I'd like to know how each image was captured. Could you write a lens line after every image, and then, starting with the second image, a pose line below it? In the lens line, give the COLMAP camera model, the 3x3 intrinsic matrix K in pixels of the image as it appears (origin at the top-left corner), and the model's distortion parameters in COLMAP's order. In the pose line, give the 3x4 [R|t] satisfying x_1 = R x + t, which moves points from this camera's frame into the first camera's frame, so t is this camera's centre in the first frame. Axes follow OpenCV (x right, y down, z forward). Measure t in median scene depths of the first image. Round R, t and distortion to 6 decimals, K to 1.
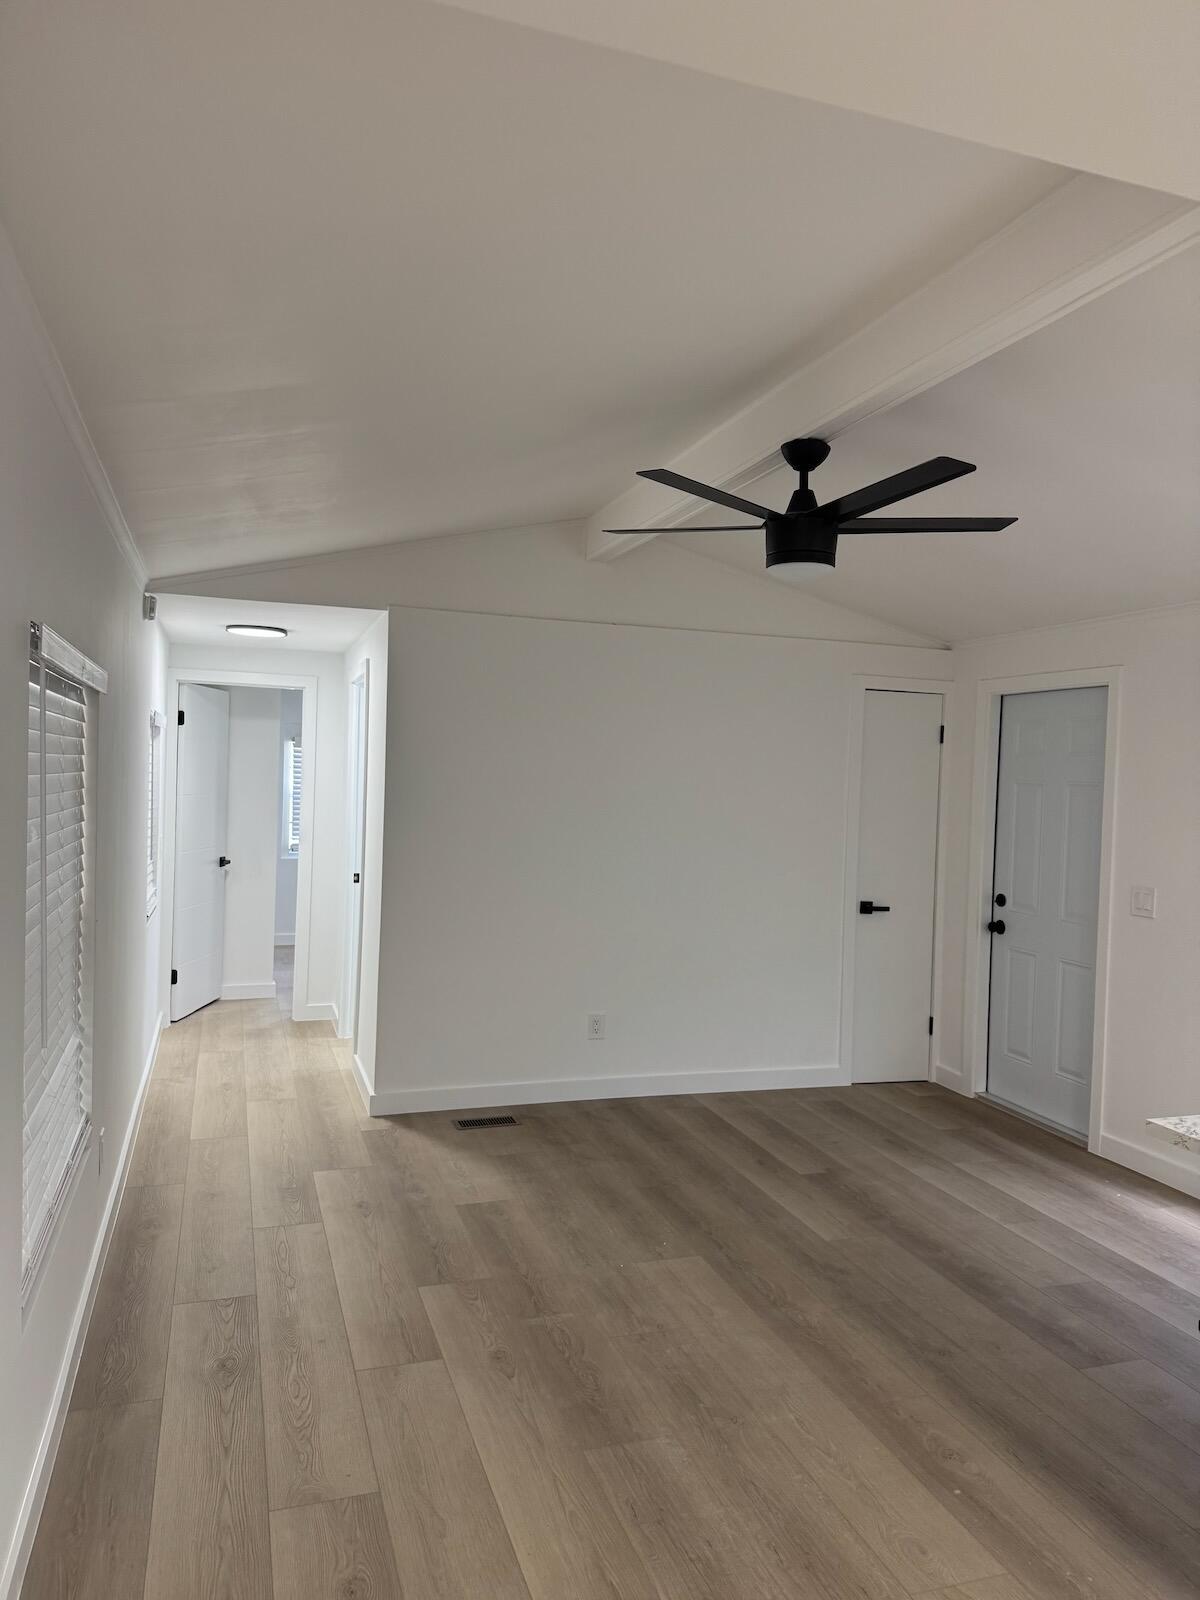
lens RADIAL K [[1115.9, 0, 600.0], [0, 1115.9, 800.0], [0, 0, 1]] dist [0.088626, -0.105430]
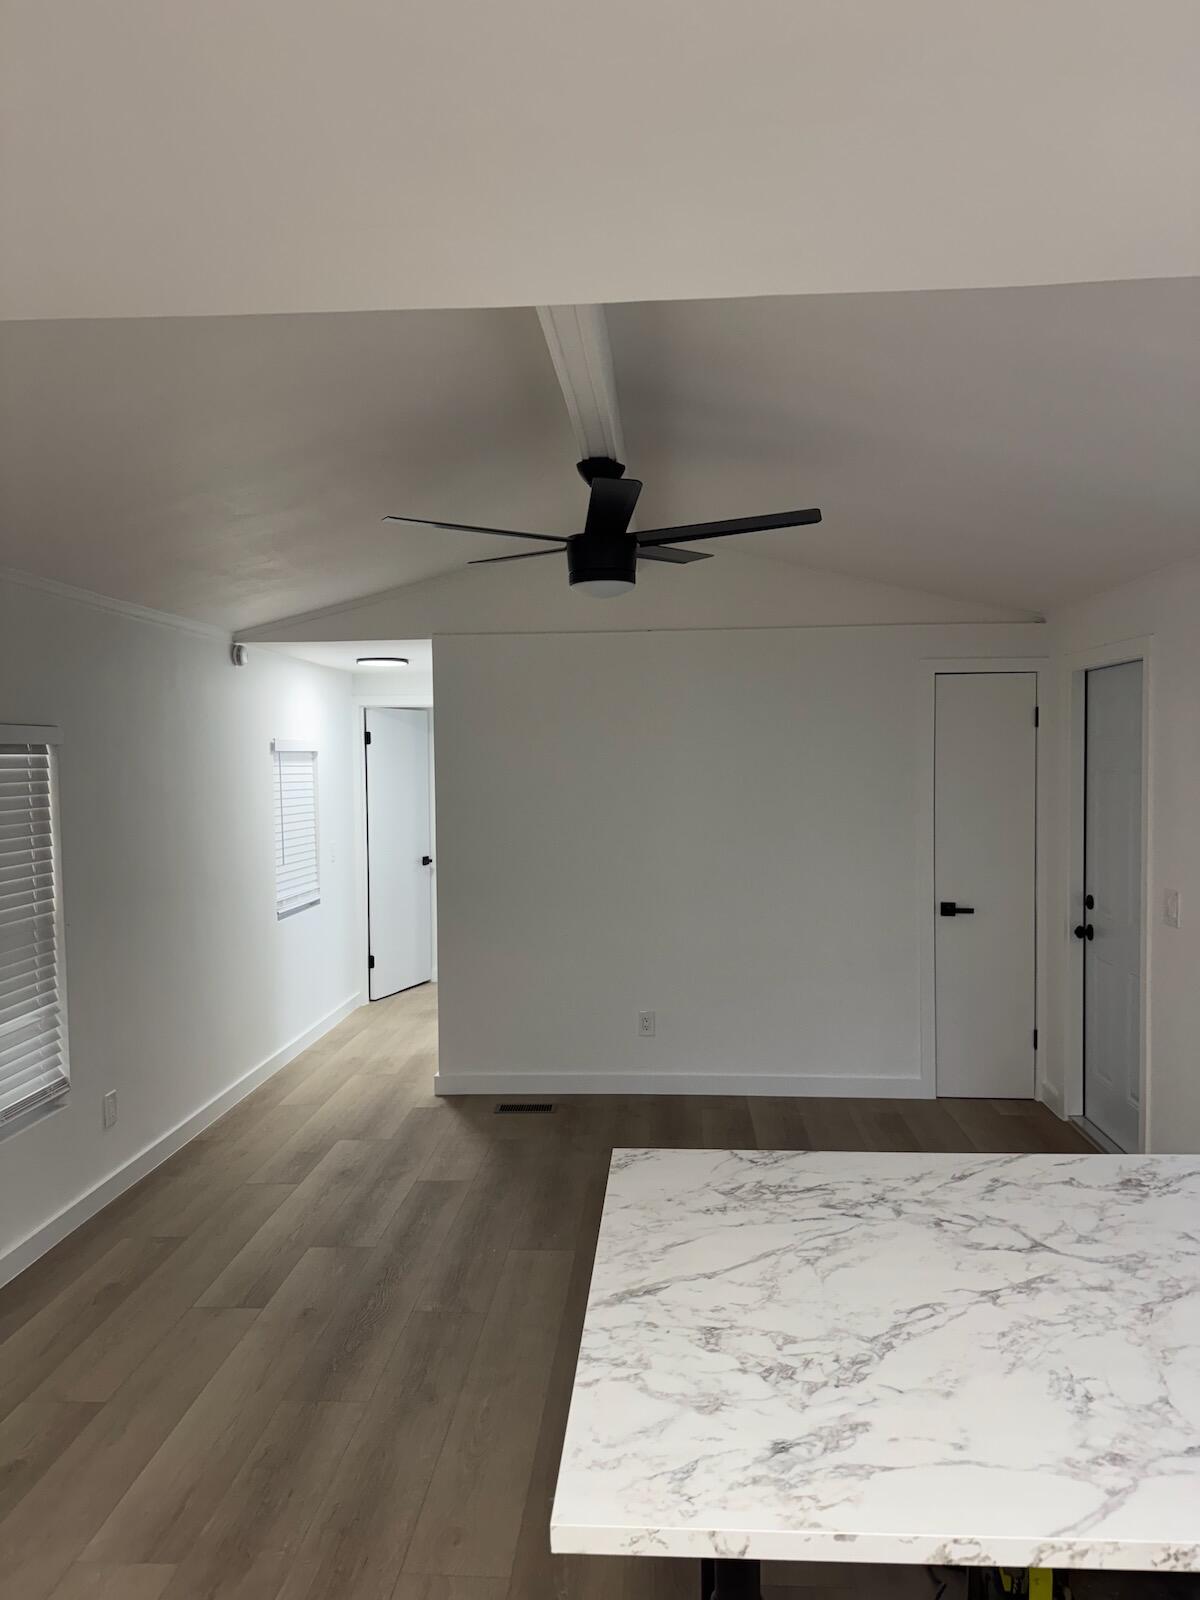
lens RADIAL K [[1115.9, 0, 600.0], [0, 1115.9, 800.0], [0, 0, 1]] dist [0.088626, -0.105430]
pose [[0.927364, -0.029220, -0.373018, 0.358798], [0.035330, 0.999330, 0.009554, -0.014796], [0.372489, -0.022038, 0.927775, 0.035872]]
